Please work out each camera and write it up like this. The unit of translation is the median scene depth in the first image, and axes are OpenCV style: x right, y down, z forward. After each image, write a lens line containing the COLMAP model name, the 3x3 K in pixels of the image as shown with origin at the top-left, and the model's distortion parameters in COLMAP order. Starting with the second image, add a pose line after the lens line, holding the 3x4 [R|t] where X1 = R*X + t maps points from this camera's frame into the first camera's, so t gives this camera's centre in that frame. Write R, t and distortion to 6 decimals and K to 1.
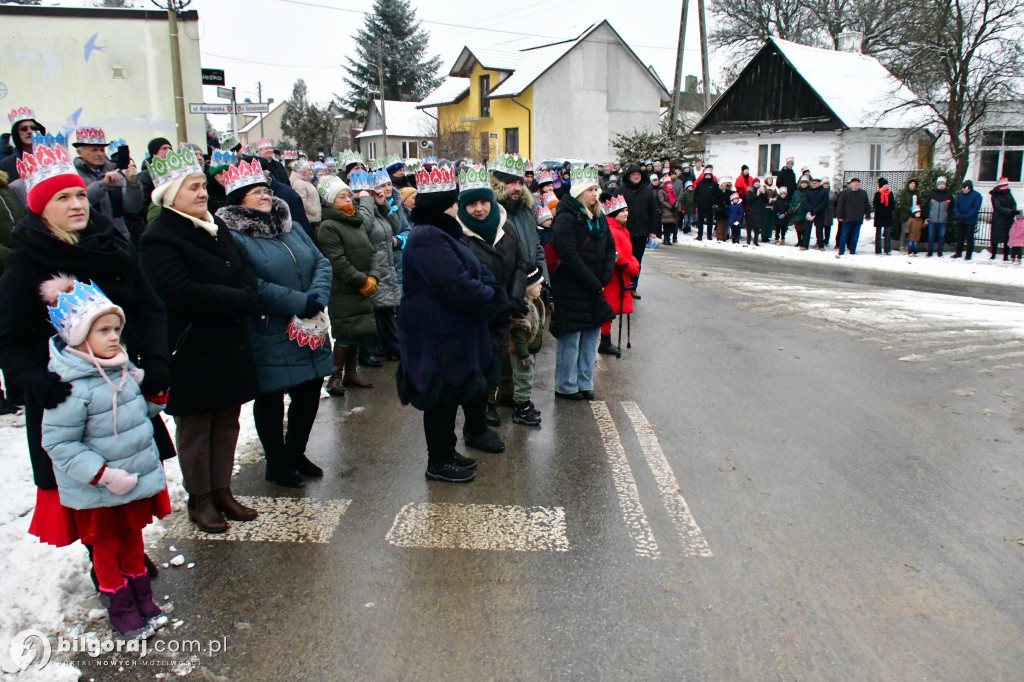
lens RADIAL K [[863.1, 0, 514.4], [0, 863.1, 330.7], [0, 0, 1]] dist [0.024533, -0.049912]
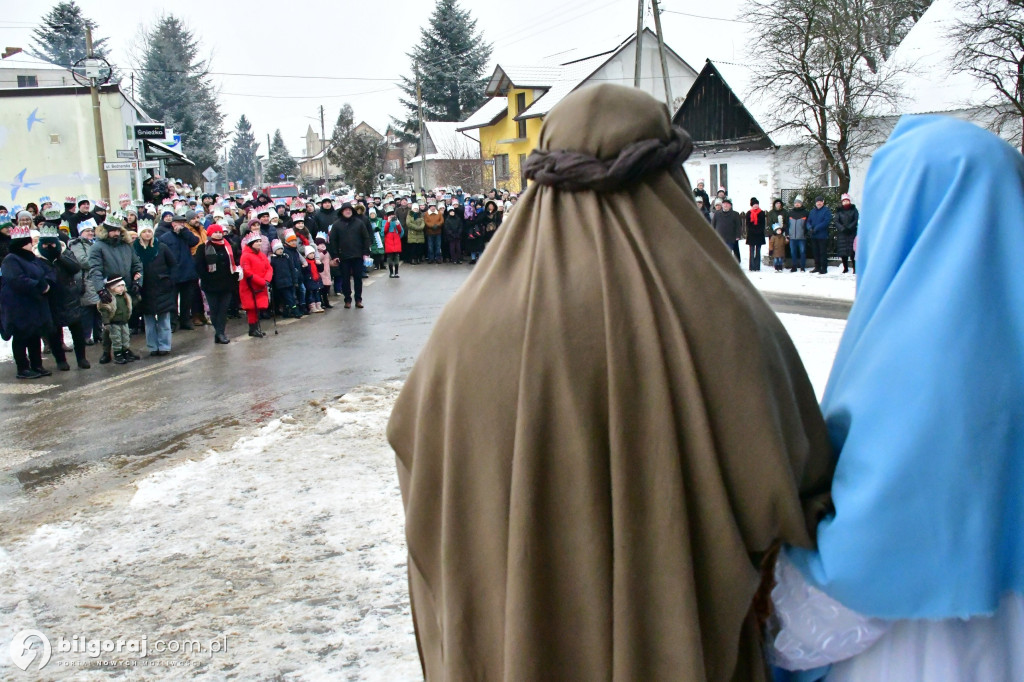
lens RADIAL K [[1058.6, 0, 510.6], [0, 1058.6, 344.1], [0, 0, 1]] dist [0.022464, 0.000000]
pose [[0.986831, -0.014448, -0.161110, 0.776587], [0.008459, 0.999250, -0.037794, 0.103479], [0.161535, 0.035934, 0.986213, -0.692848]]
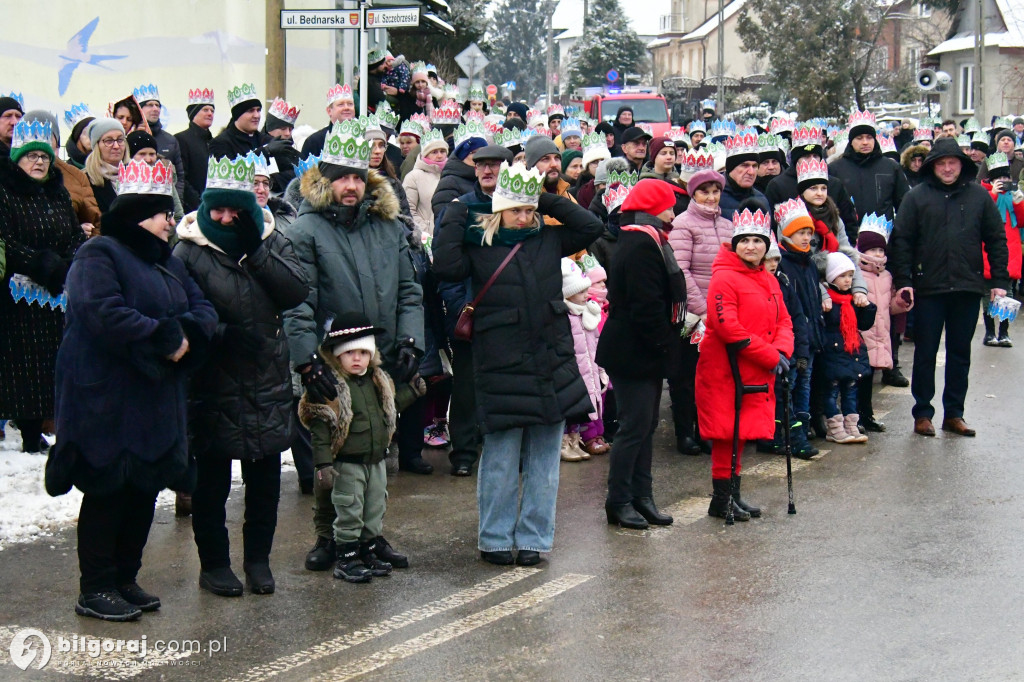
lens RADIAL K [[2429.2, 0, 511.3], [0, 2429.2, 343.8], [0, 0, 1]] dist [0.082214, 0.000000]
pose [[0.921395, 0.043261, -0.386213, 0.505884], [-0.080717, 0.993416, -0.081292, 0.048211], [0.380153, 0.106076, 0.918821, -0.348541]]
